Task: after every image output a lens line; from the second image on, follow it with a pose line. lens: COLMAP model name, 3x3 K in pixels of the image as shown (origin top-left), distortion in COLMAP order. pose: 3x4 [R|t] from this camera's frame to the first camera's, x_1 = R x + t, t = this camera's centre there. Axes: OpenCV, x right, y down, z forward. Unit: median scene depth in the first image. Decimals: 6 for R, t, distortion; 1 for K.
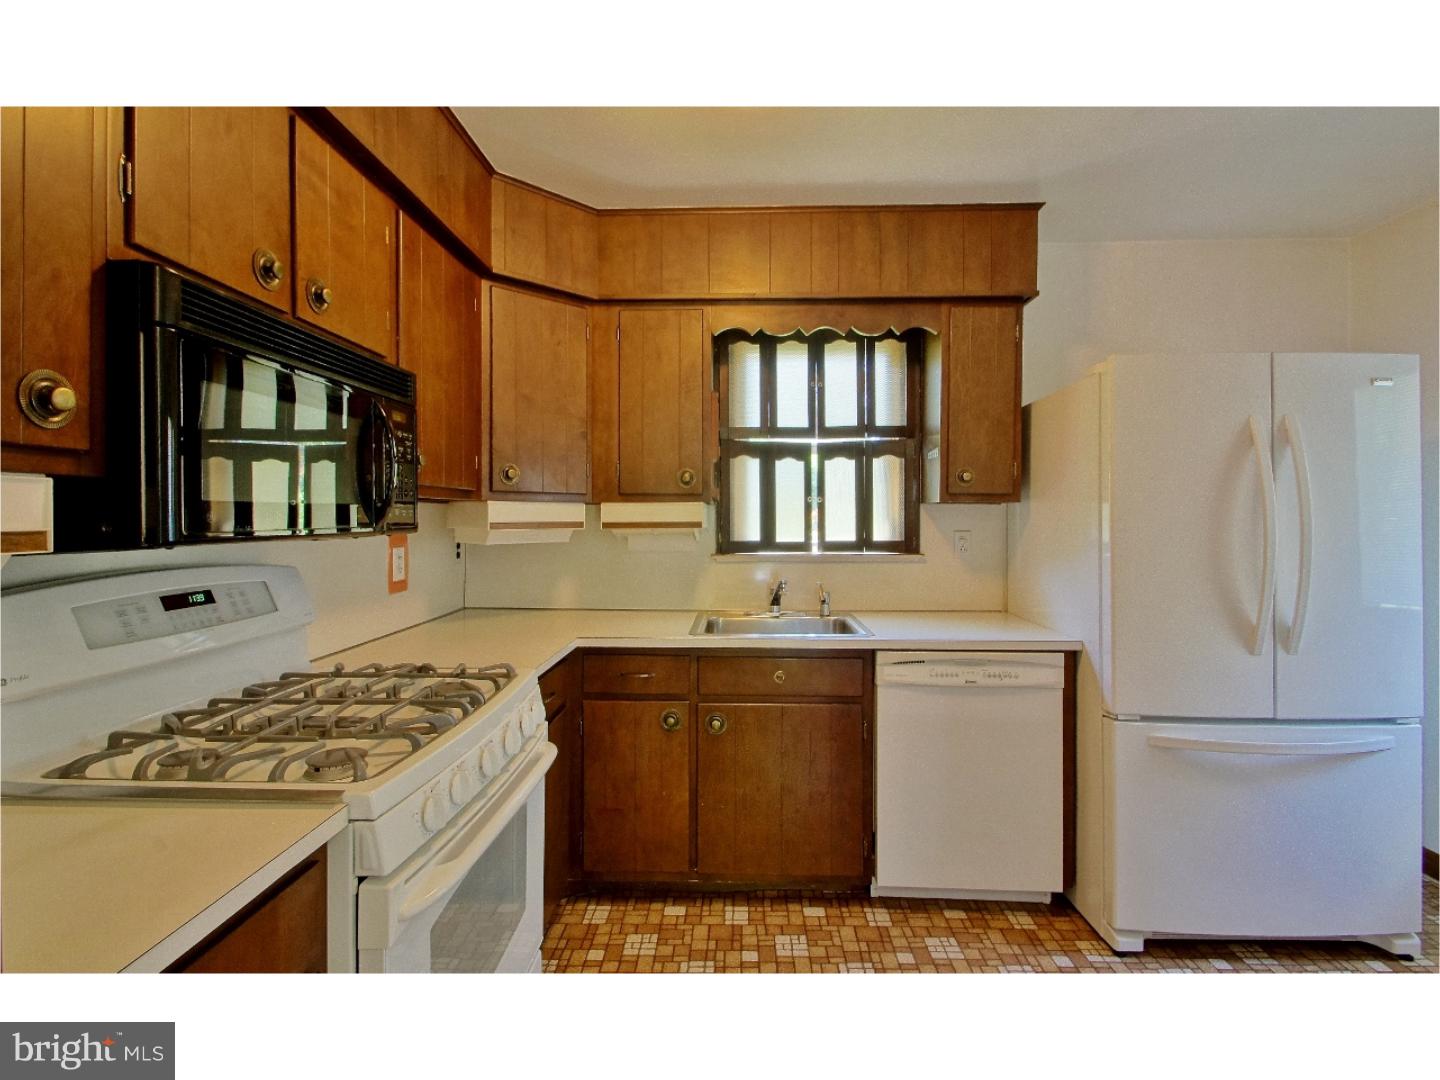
lens RADIAL K [[659.7, 0, 734.2], [0, 659.7, 513.9], [0, 0, 1]] dist [0.000228, -0.000594]
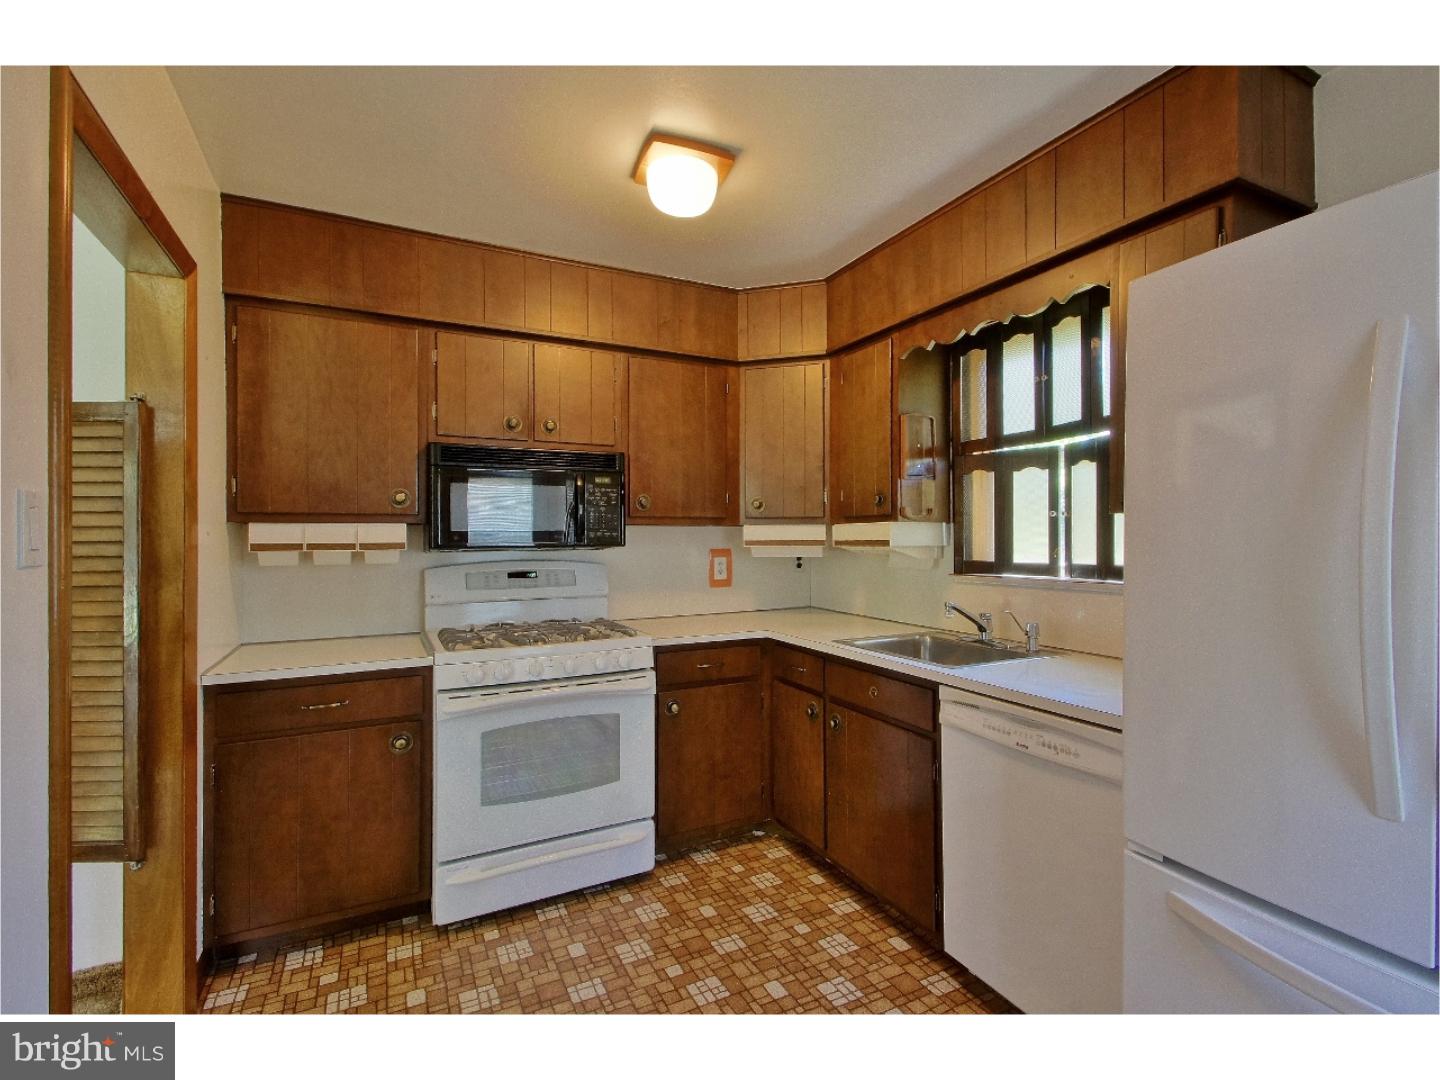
lens RADIAL K [[659.7, 0, 734.2], [0, 659.7, 513.9], [0, 0, 1]] dist [0.000228, -0.000594]
pose [[0.486301, -0.033966, -0.873131, 0.701542], [0.009110, 0.999387, -0.033804, 0.002928], [0.873744, 0.008484, 0.486313, 0.251947]]
